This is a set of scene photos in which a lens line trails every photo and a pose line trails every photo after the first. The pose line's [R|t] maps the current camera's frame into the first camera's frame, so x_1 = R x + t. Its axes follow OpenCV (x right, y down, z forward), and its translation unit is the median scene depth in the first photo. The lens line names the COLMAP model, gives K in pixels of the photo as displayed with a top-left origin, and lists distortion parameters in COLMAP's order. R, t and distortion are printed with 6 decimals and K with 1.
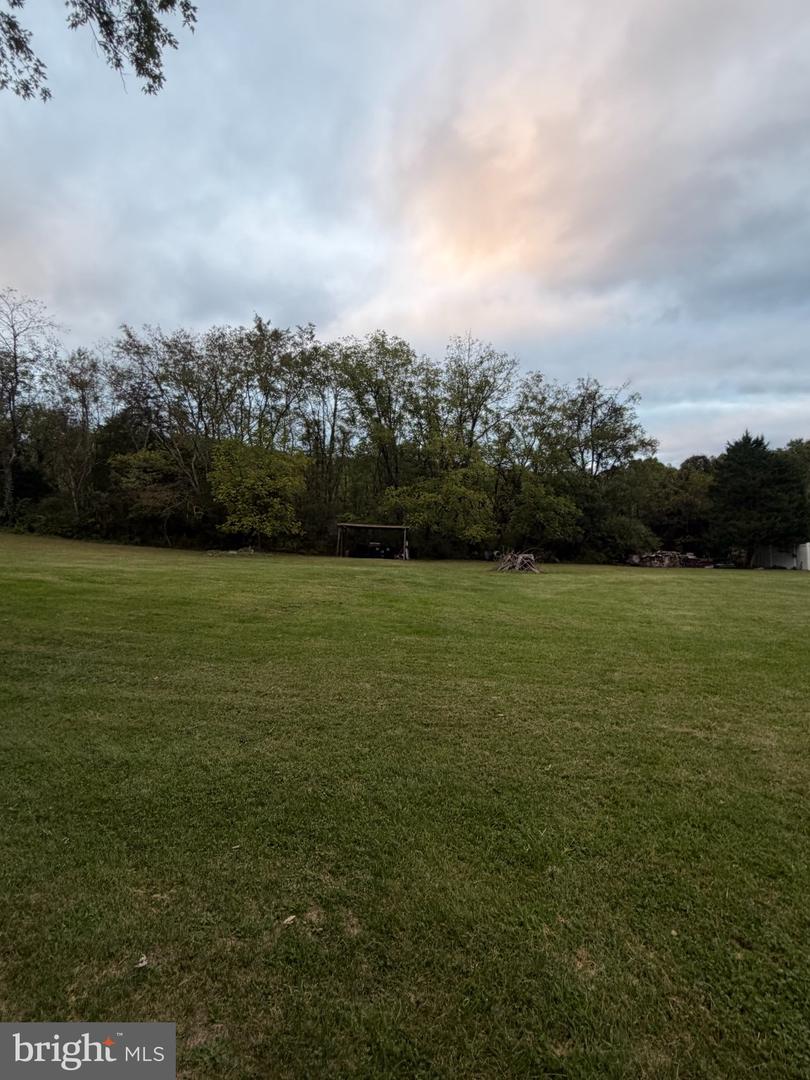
lens RADIAL K [[582.8, 0, 401.5], [0, 582.8, 547.1], [0, 0, 1]] dist [0.001633, -0.000058]
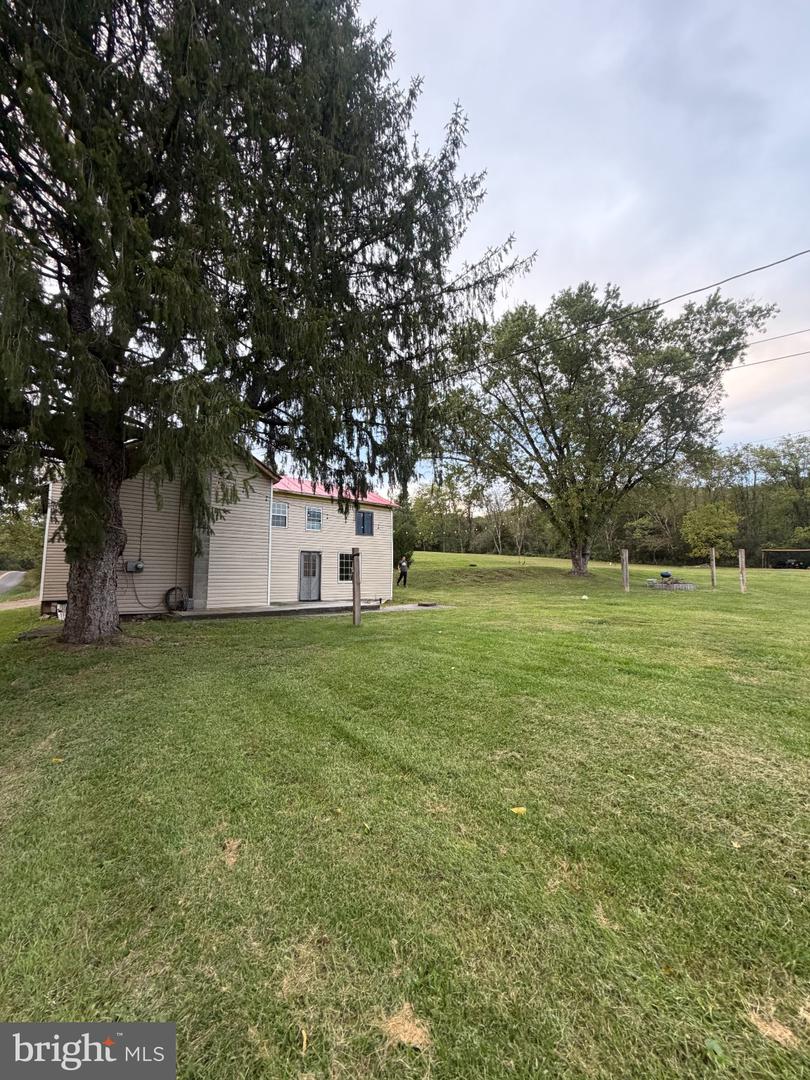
lens RADIAL K [[428.9, 0, 402.7], [0, 428.9, 537.7], [0, 0, 1]] dist [-0.001380, -0.000041]
pose [[0.682316, -0.066334, -0.728041, 0.204247], [0.017804, 0.997087, -0.074161, 0.001268], [0.730840, 0.037640, 0.681510, -1.464875]]
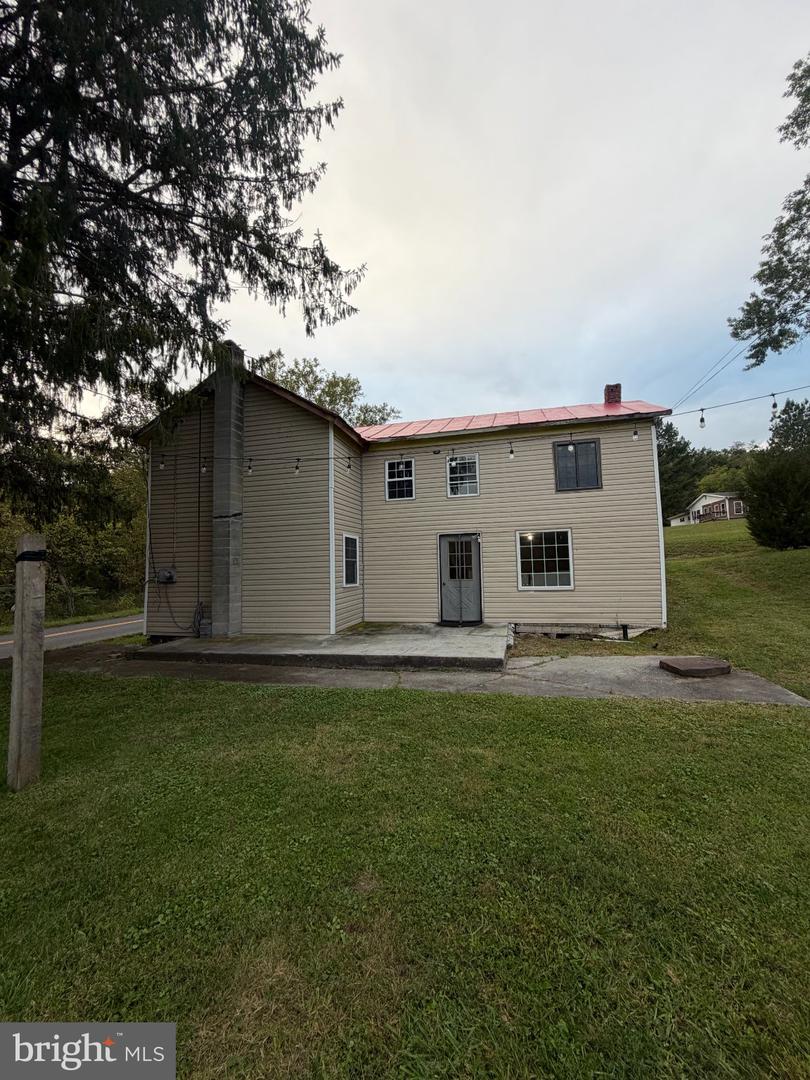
lens RADIAL K [[428.9, 0, 403.4], [0, 428.9, 536.8], [0, 0, 1]] dist [-0.001380, -0.000041]
pose [[-0.175098, -0.057137, -0.982892, -0.089281], [0.053467, 0.996290, -0.067441, -0.007177], [0.983098, -0.064361, -0.171393, -0.948927]]
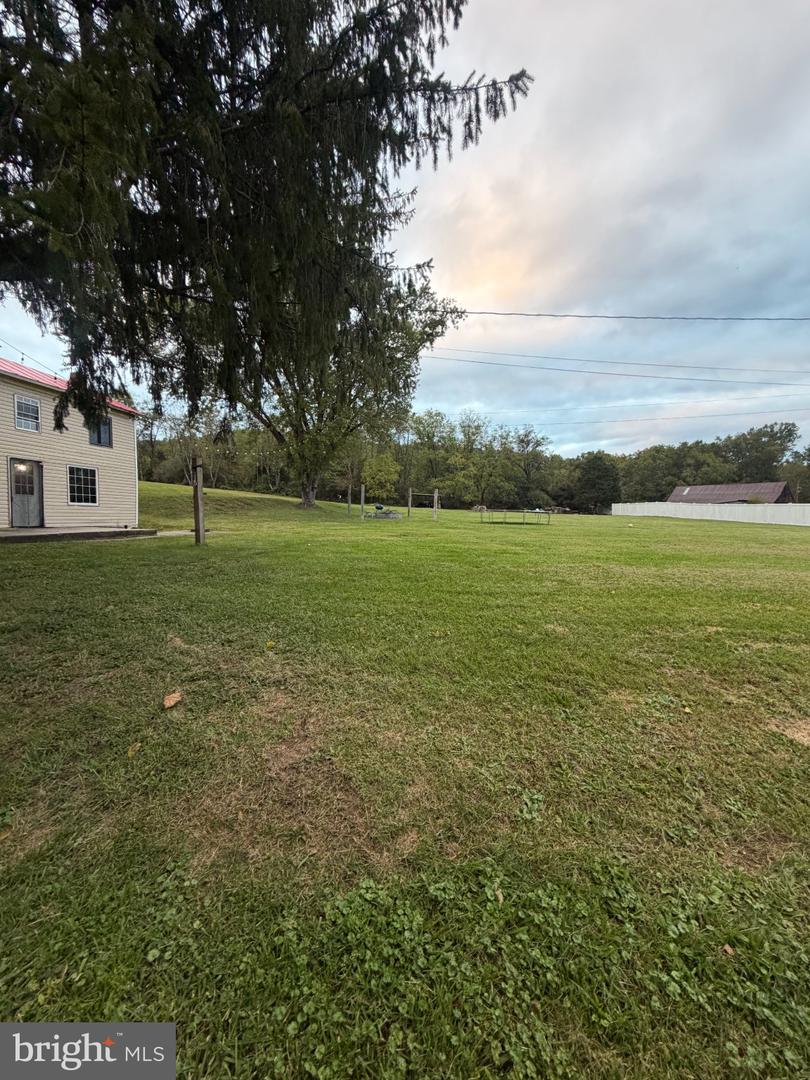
lens RADIAL K [[428.9, 0, 403.3], [0, 428.9, 538.9], [0, 0, 1]] dist [-0.001380, -0.000041]
pose [[0.995963, 0.019666, -0.087587, 0.037263], [-0.012907, 0.996942, 0.077076, 0.022664], [0.088835, -0.075634, 0.993171, -1.599030]]
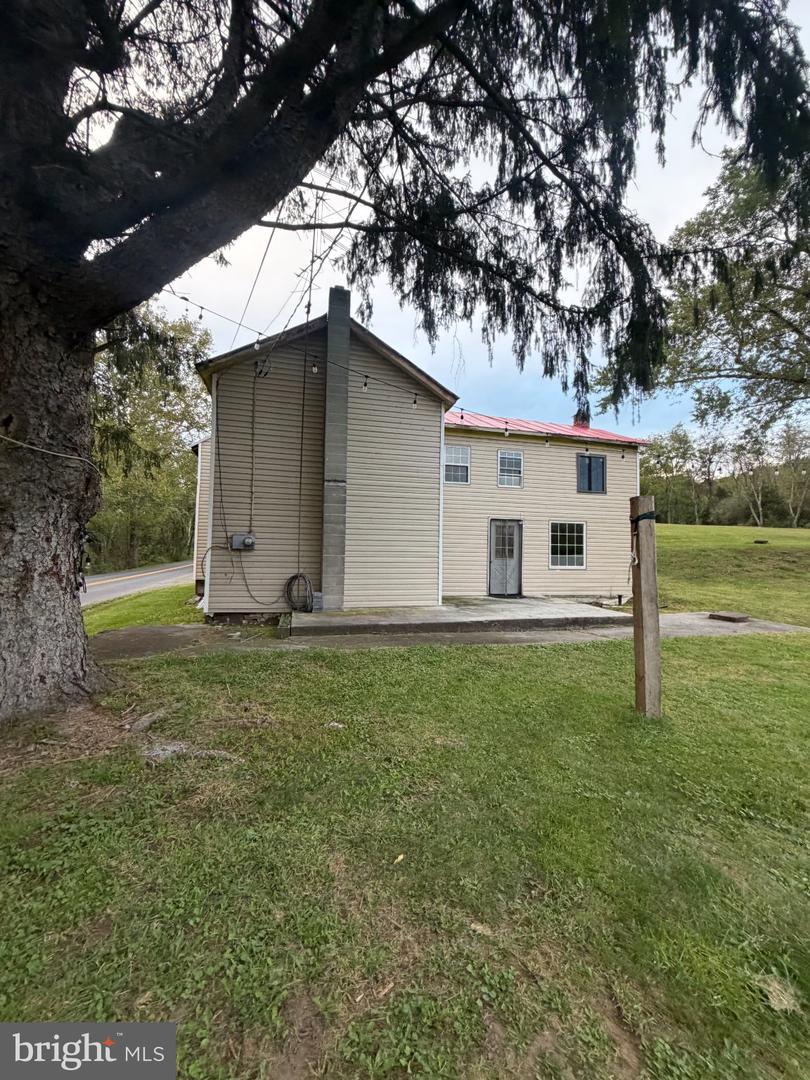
lens RADIAL K [[428.9, 0, 403.3], [0, 428.9, 536.1], [0, 0, 1]] dist [-0.001380, -0.000041]
pose [[0.311517, -0.022108, -0.949983, -0.086058], [0.005059, 0.999754, -0.021607, -0.006237], [0.950227, 0.001925, 0.311552, -1.298773]]
